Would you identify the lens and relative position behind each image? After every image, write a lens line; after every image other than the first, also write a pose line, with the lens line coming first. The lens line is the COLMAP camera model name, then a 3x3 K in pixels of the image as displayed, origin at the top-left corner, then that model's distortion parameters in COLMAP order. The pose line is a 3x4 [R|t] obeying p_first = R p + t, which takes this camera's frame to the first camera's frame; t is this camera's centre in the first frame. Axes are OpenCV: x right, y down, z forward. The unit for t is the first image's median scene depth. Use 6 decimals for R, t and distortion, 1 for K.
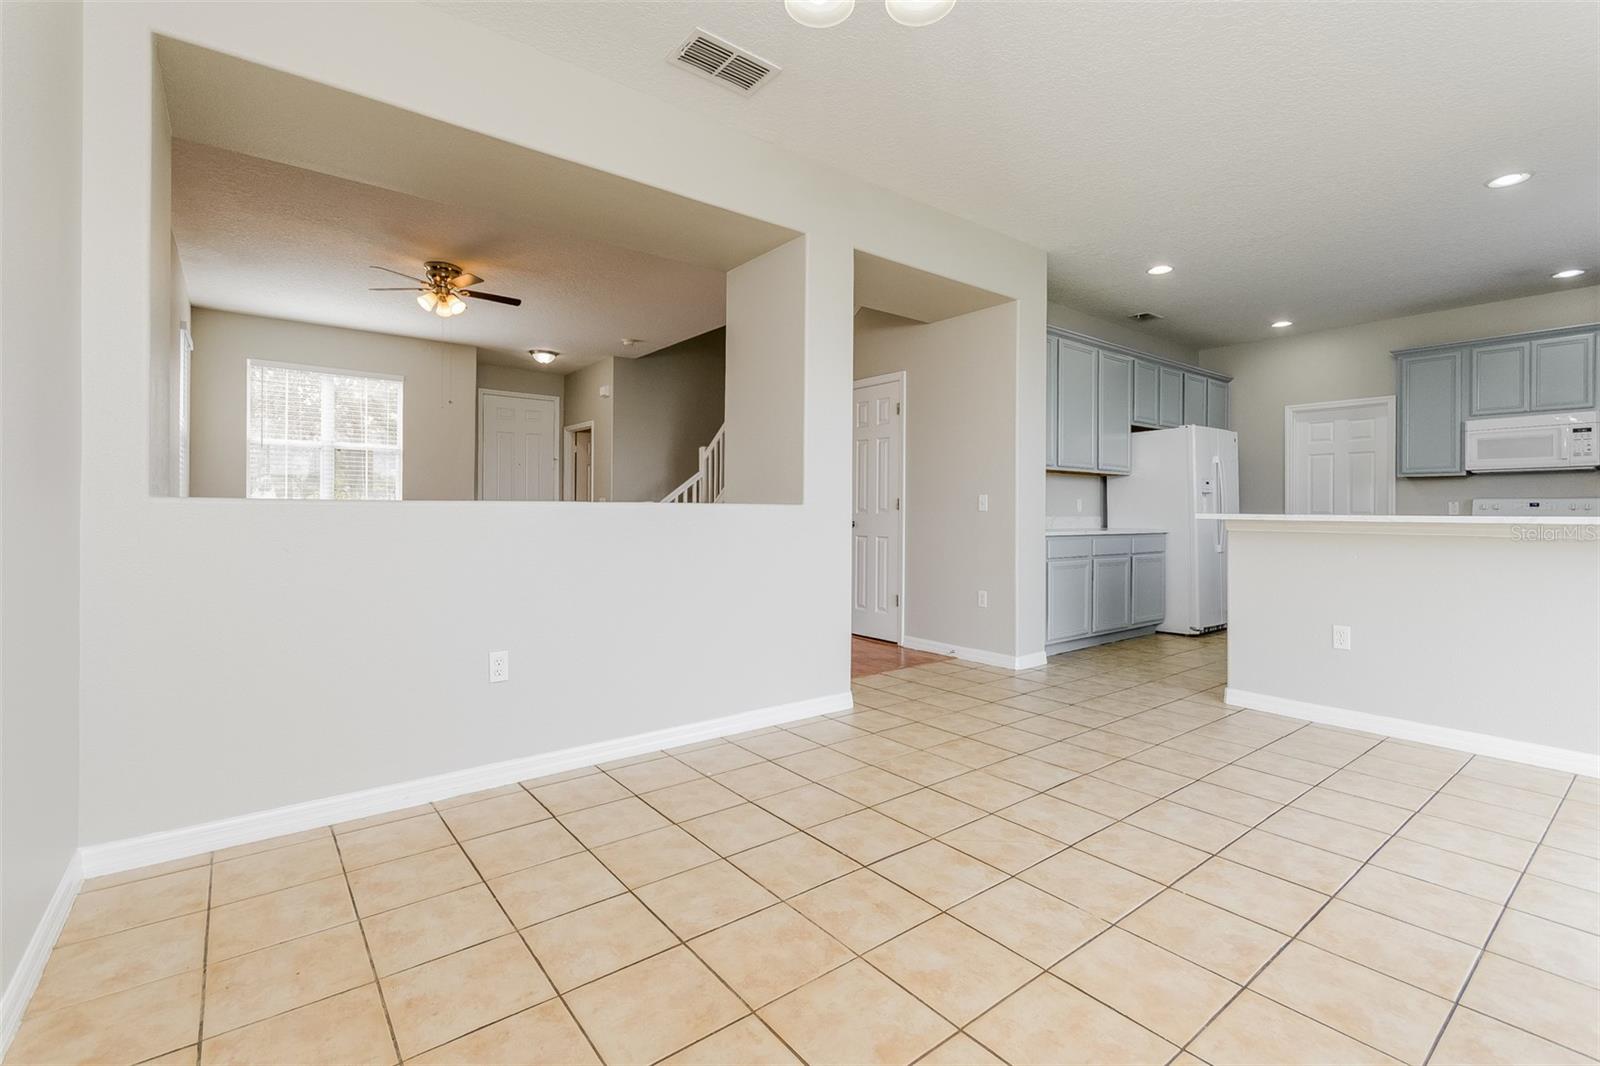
lens RADIAL K [[721.3, 0, 808.3], [0, 721.3, 512.3], [0, 0, 1]] dist [0.003513, 0.000224]
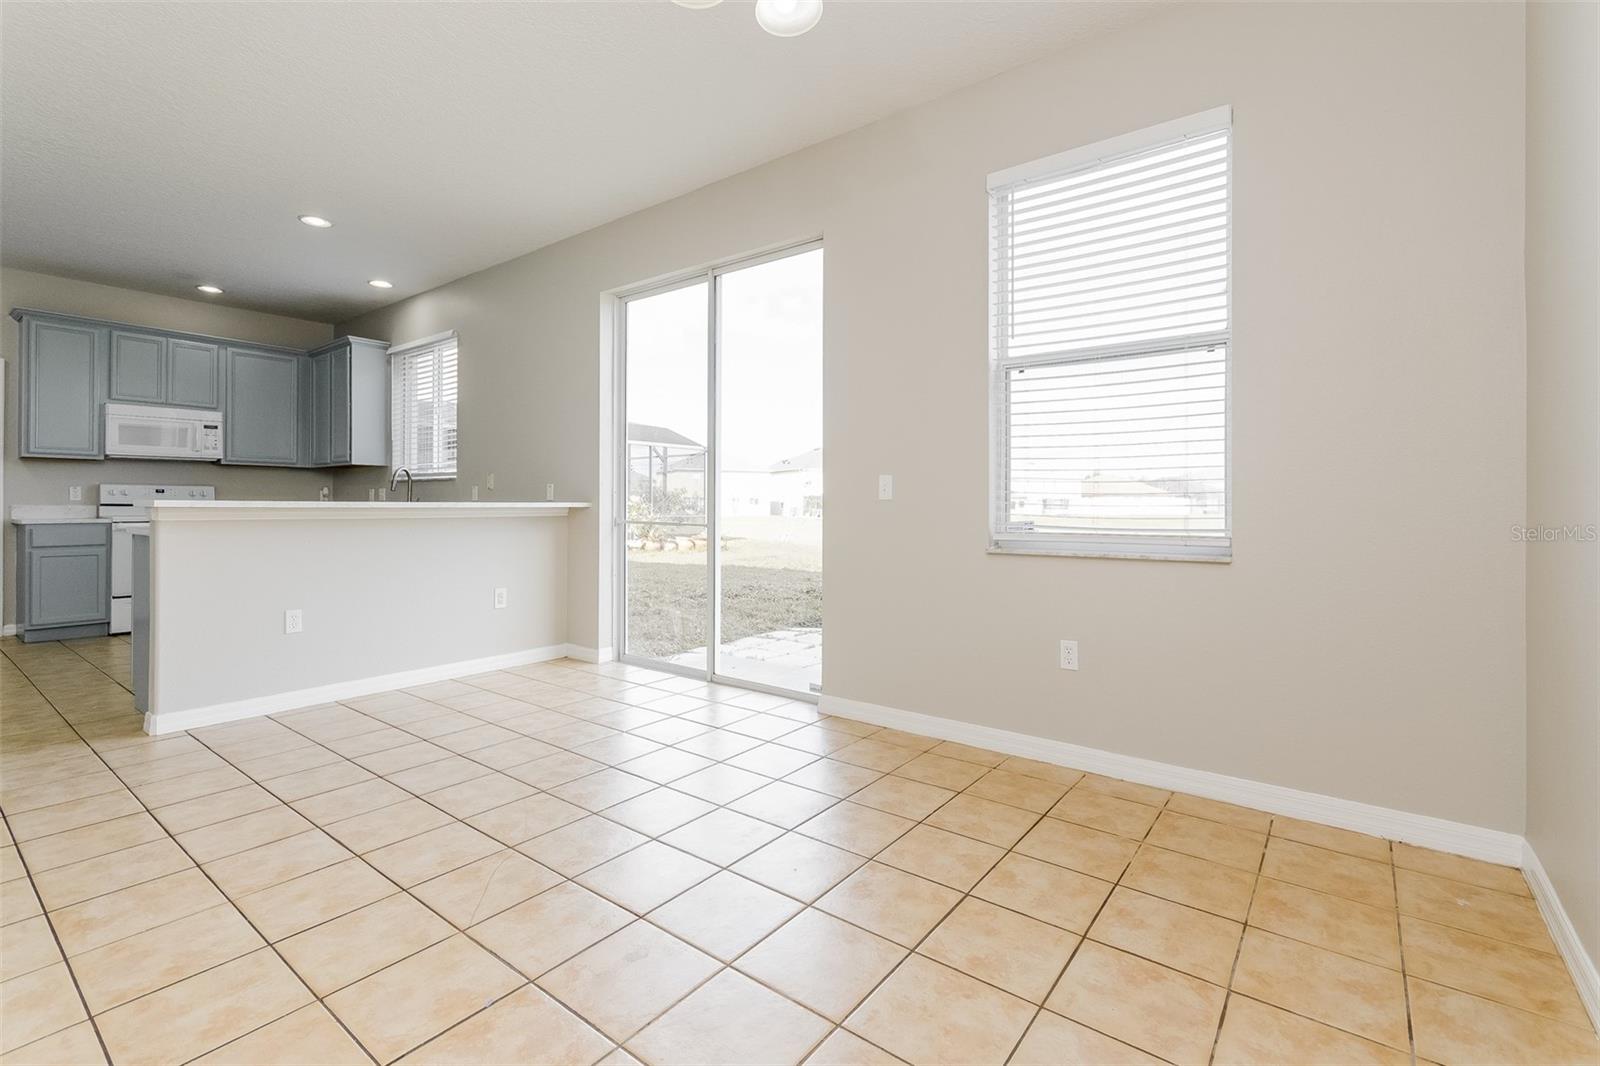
lens RADIAL K [[721.3, 0, 799.3], [0, 721.3, 506.8], [0, 0, 1]] dist [0.003513, 0.000224]
pose [[-0.241785, -0.011532, 0.970261, -0.270417], [-0.001603, 0.999933, 0.011486, -0.000848], [-0.970328, 0.001222, -0.241788, 0.353957]]
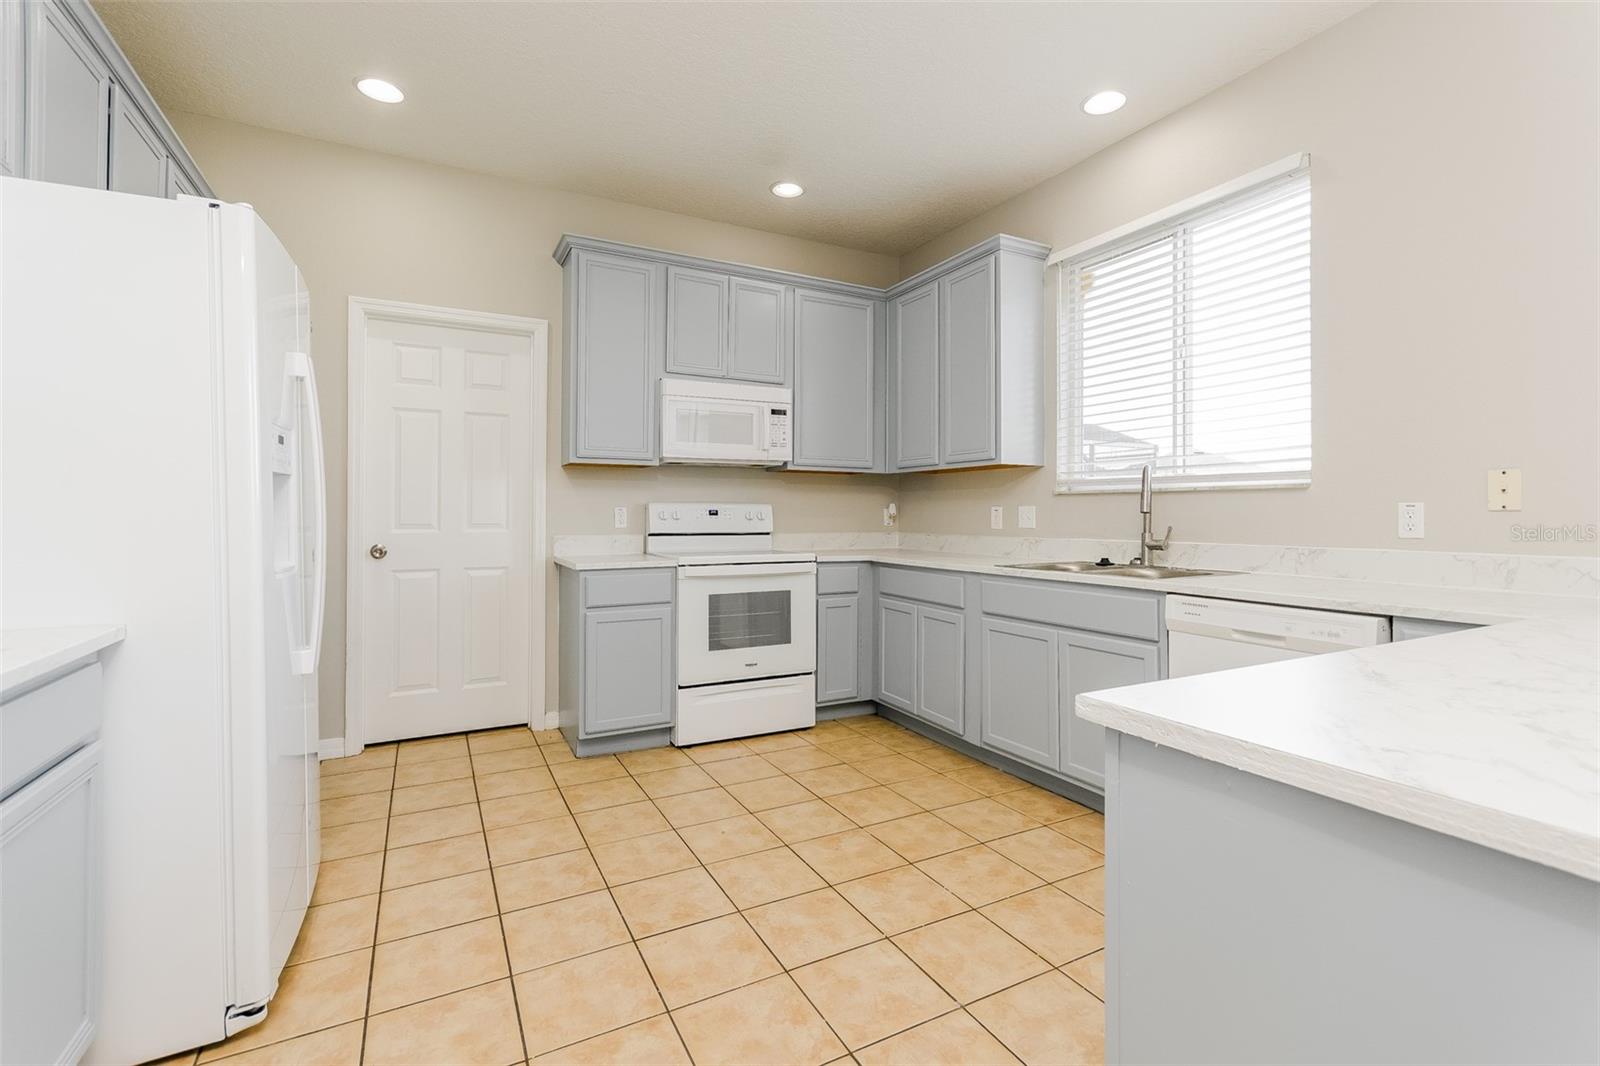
lens RADIAL K [[721.3, 0, 802.1], [0, 721.3, 506.4], [0, 0, 1]] dist [0.003513, 0.000224]
pose [[0.183736, 0.002127, 0.982973, 0.336983], [0.003673, 0.999989, -0.002850, -0.014602], [-0.982969, 0.004135, 0.183727, 0.811325]]
